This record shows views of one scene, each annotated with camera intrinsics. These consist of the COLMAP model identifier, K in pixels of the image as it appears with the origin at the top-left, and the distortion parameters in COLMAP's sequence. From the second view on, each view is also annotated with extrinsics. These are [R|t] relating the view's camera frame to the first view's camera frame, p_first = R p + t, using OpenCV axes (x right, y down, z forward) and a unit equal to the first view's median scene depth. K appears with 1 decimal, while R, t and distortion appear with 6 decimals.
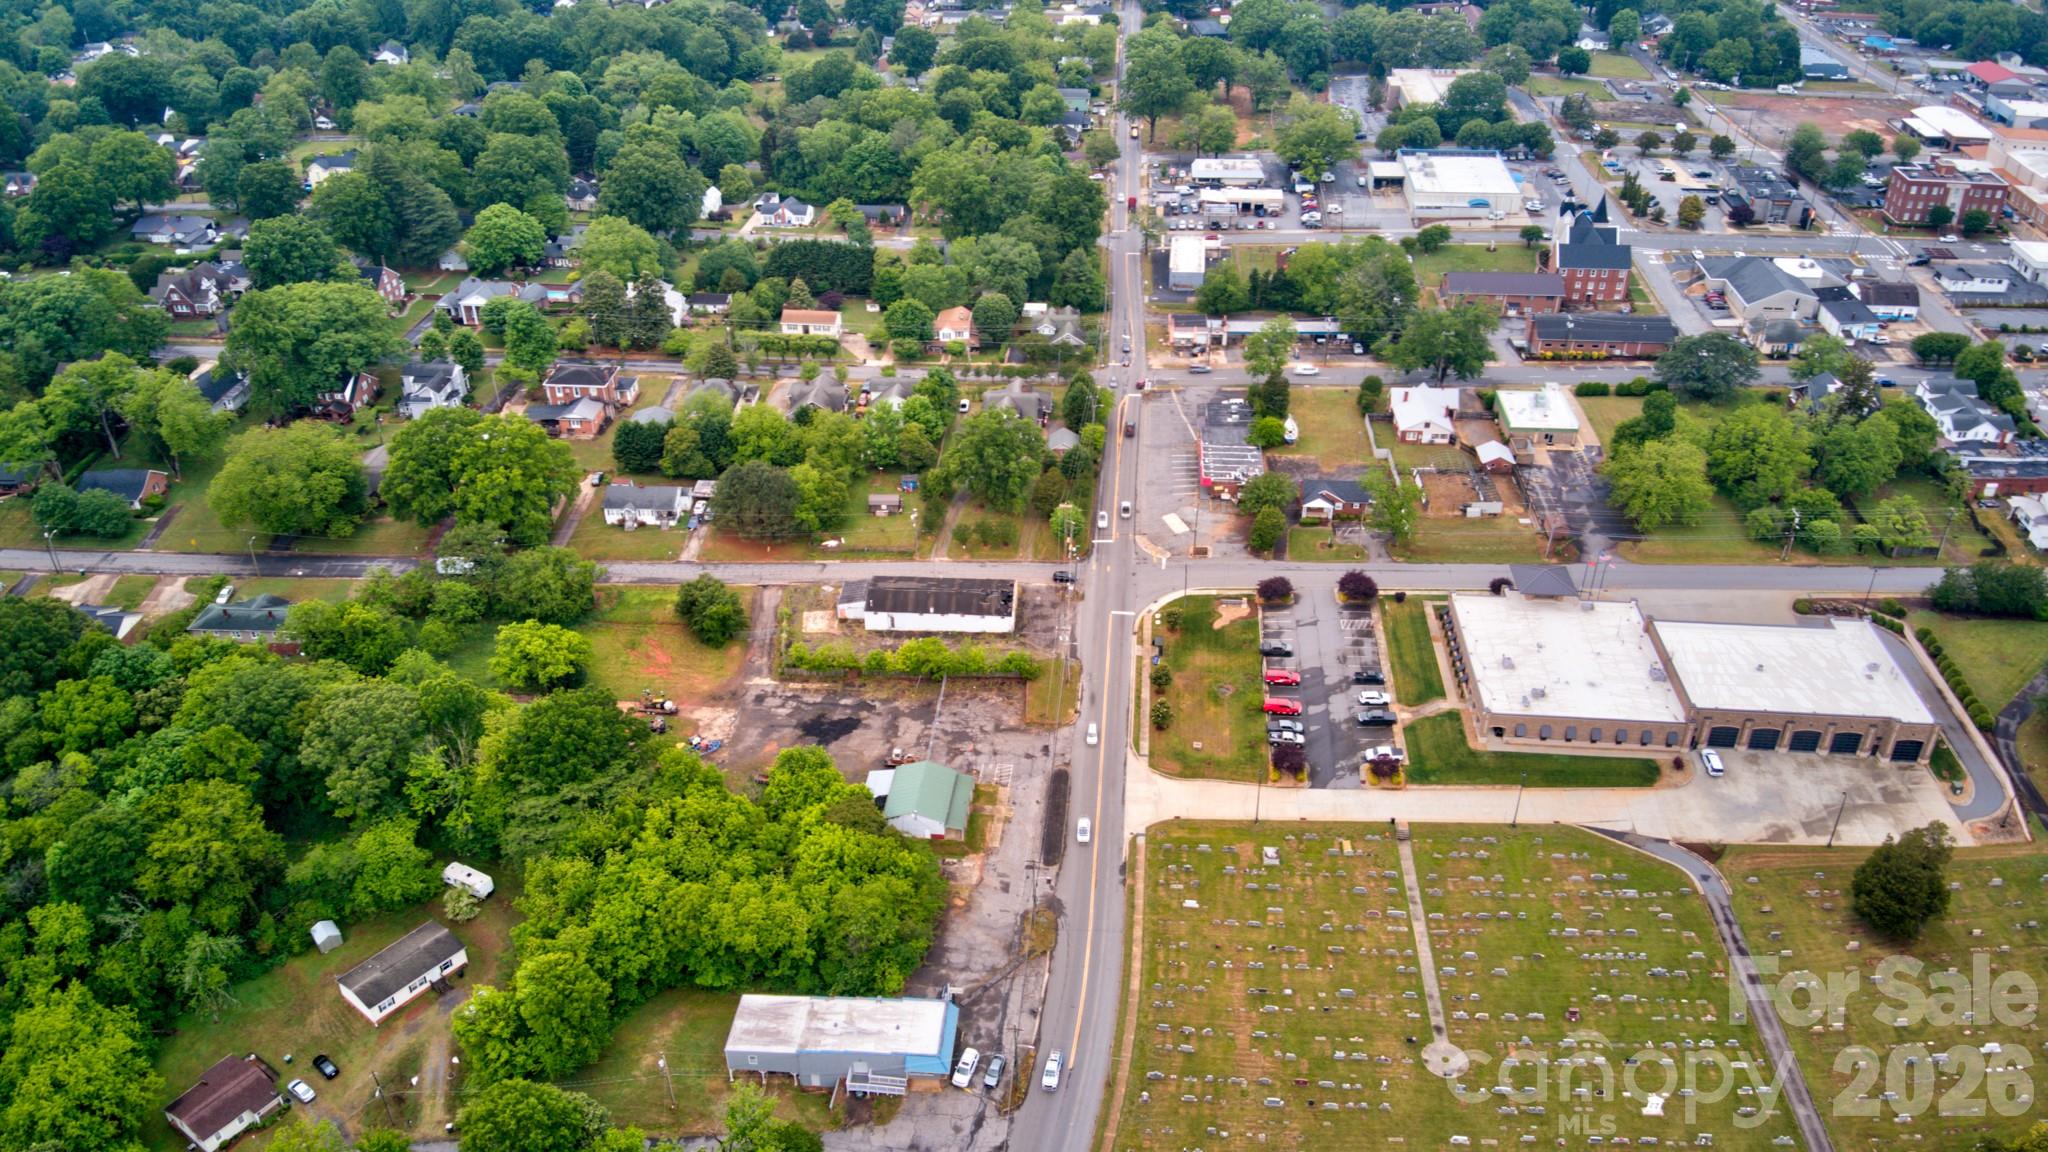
lens RADIAL K [[1499.3, 0, 1020.7], [0, 1499.3, 572.7], [0, 0, 1]] dist [0.173745, -0.317429]
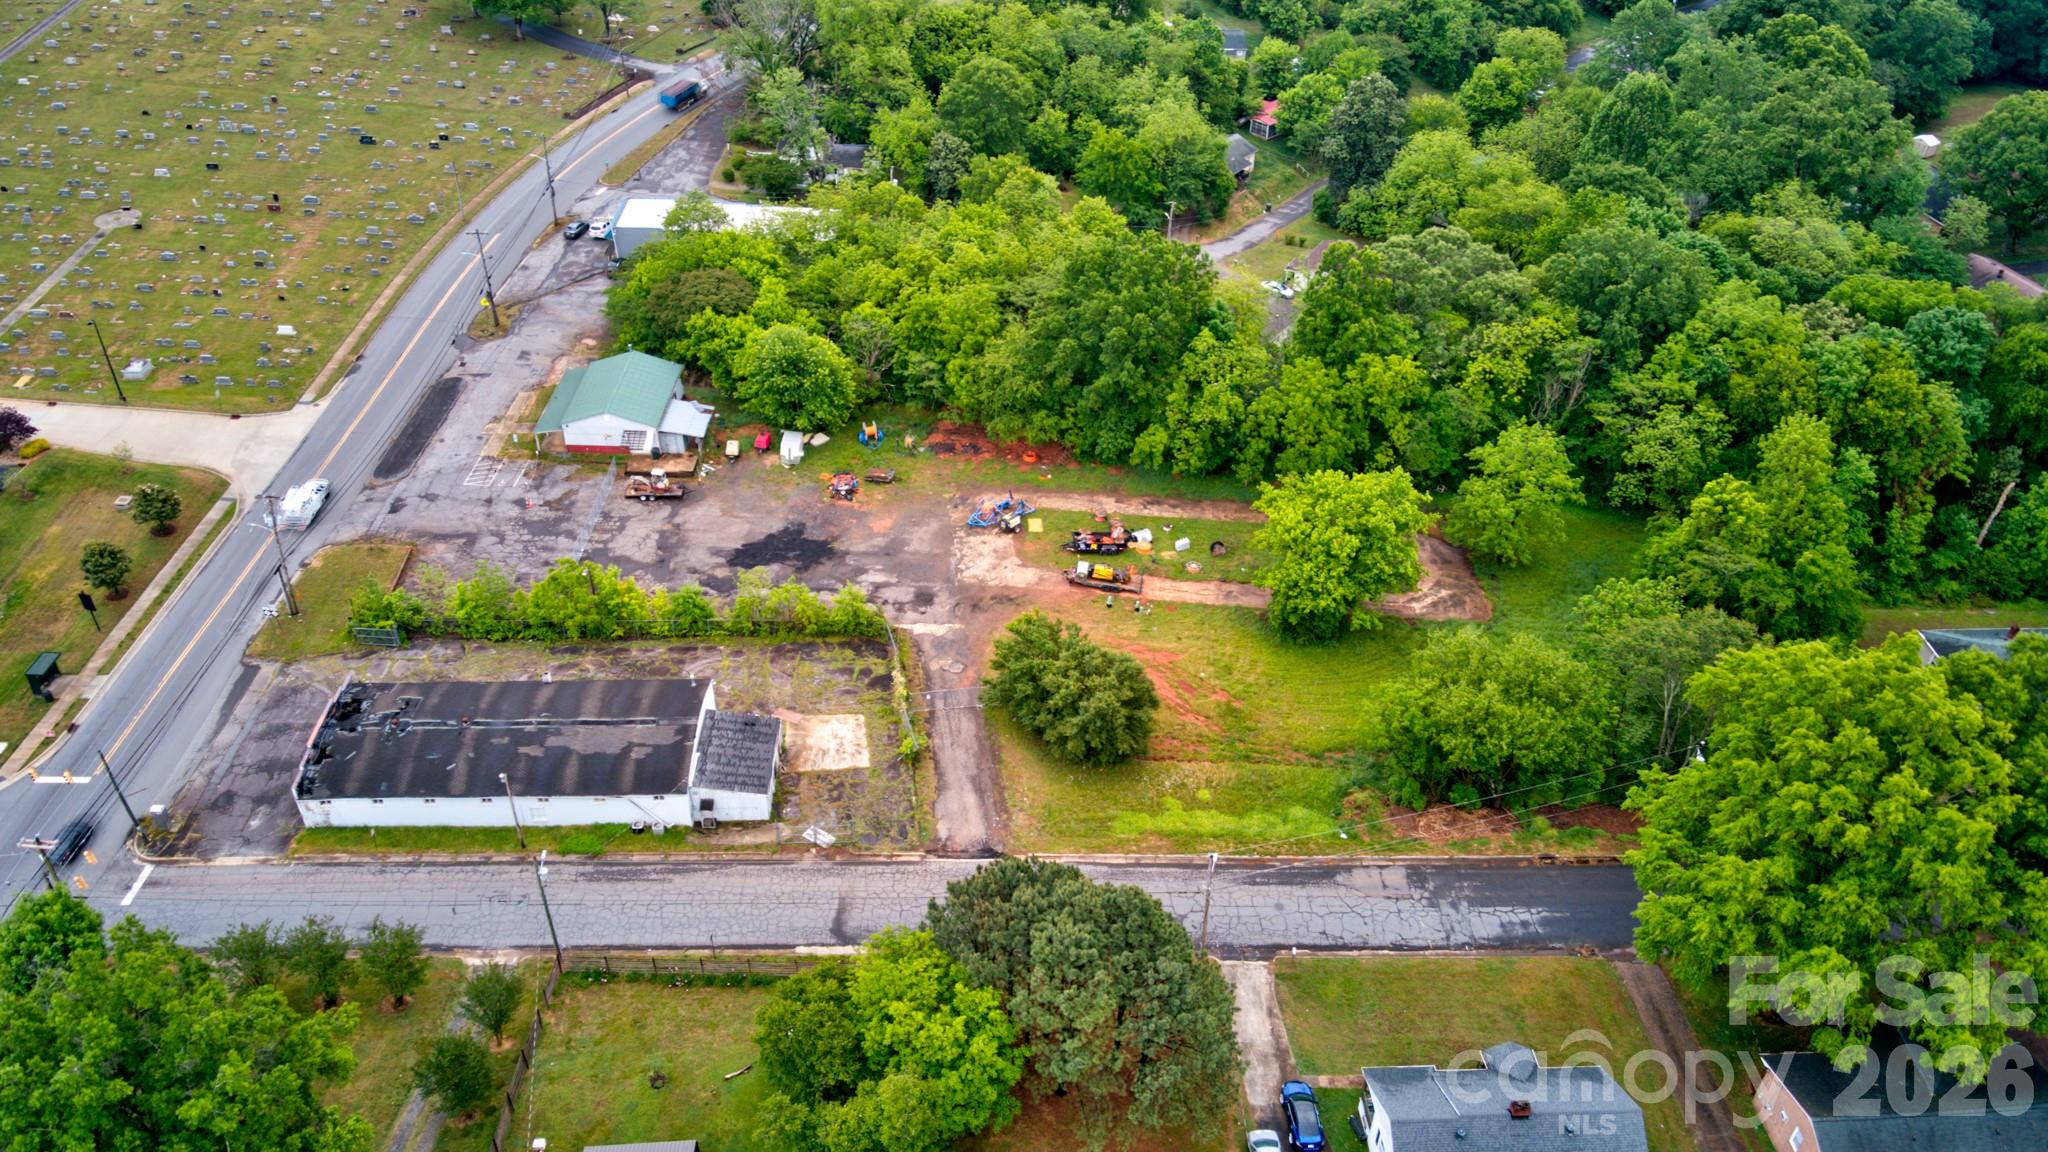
lens RADIAL K [[1497.3, 0, 1017.4], [0, 1497.3, 586.0], [0, 0, 1]] dist [0.150968, -0.266103]
pose [[-0.996731, 0.044674, -0.067323, -0.164113], [-0.047433, 0.350999, 0.935174, -0.392489], [0.065408, 0.935310, -0.347732, 1.133452]]
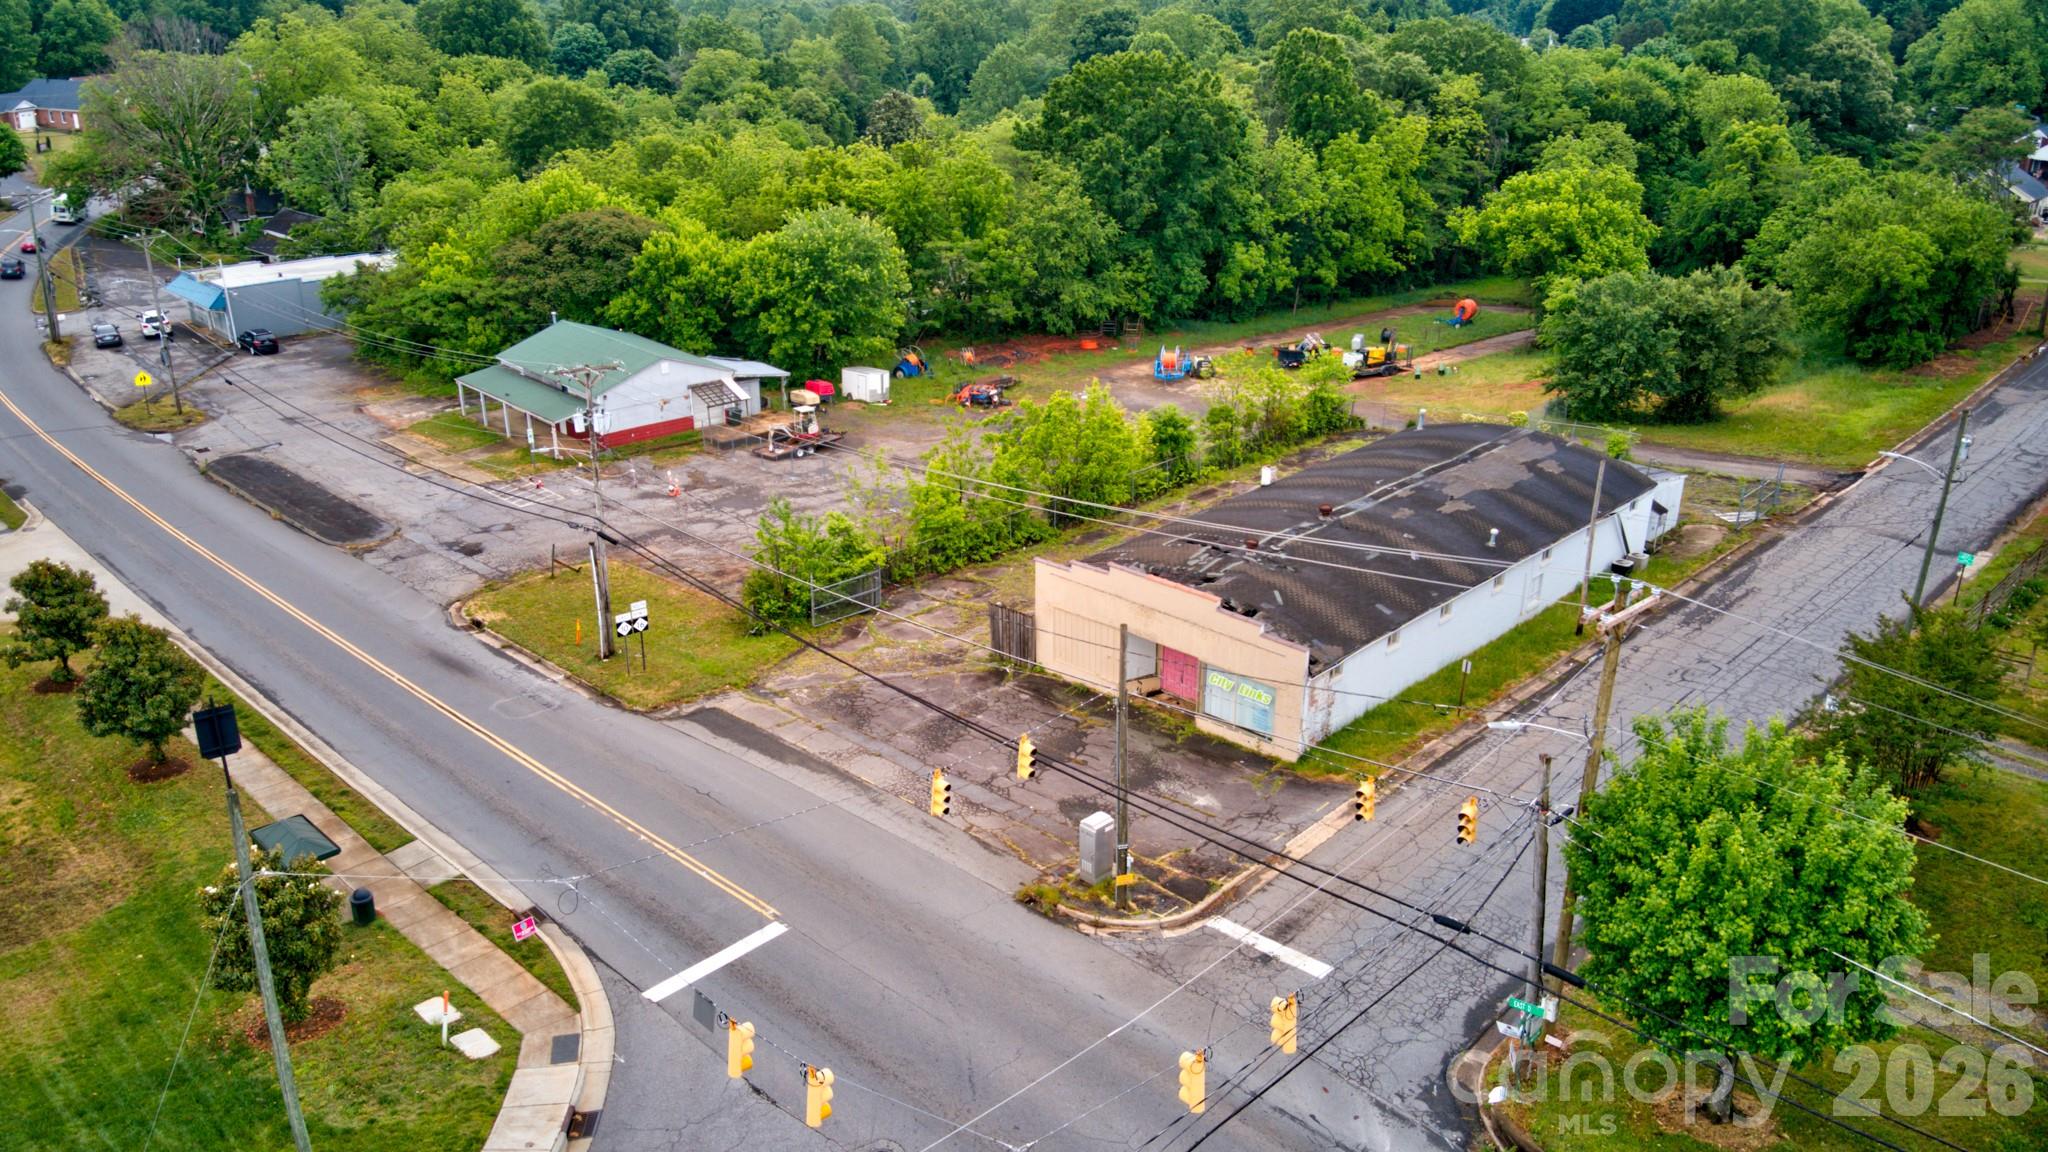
lens RADIAL K [[1507.5, 0, 1009.5], [0, 1507.5, 576.4], [0, 0, 1]] dist [0.142641, -0.270647]
pose [[-0.649659, 0.291370, -0.702173, 0.146848], [-0.400383, 0.654025, 0.641829, -0.106555], [0.646248, 0.698108, -0.308234, 1.060069]]
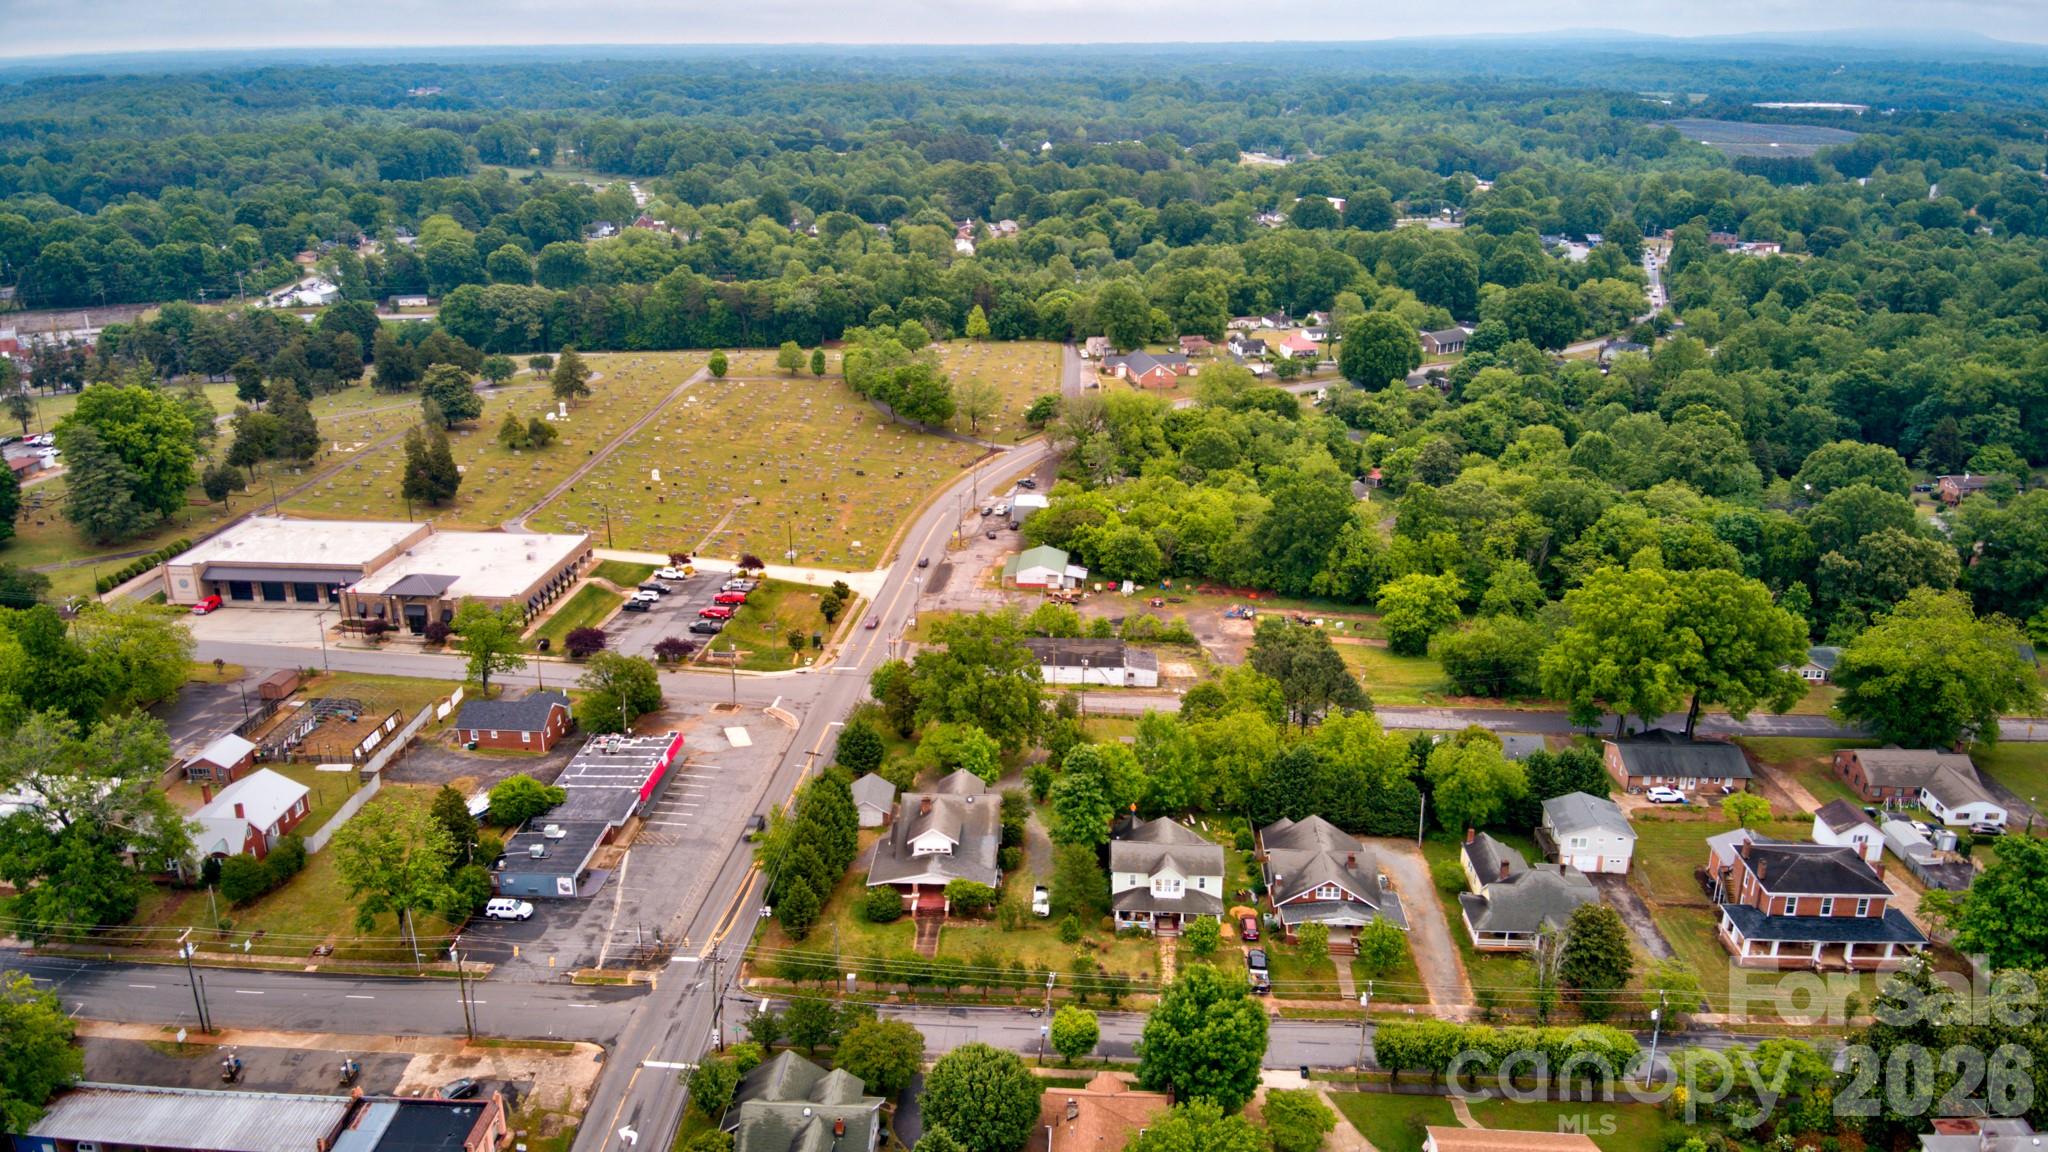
lens RADIAL K [[1496.7, 0, 1011.2], [0, 1496.7, 584.3], [0, 0, 1]] dist [0.196764, -0.393031]
pose [[-0.999933, 0.010592, 0.004668, -0.038727], [0.010264, 0.625019, 0.780542, -0.731928], [0.005350, 0.780538, -0.625086, 1.564066]]
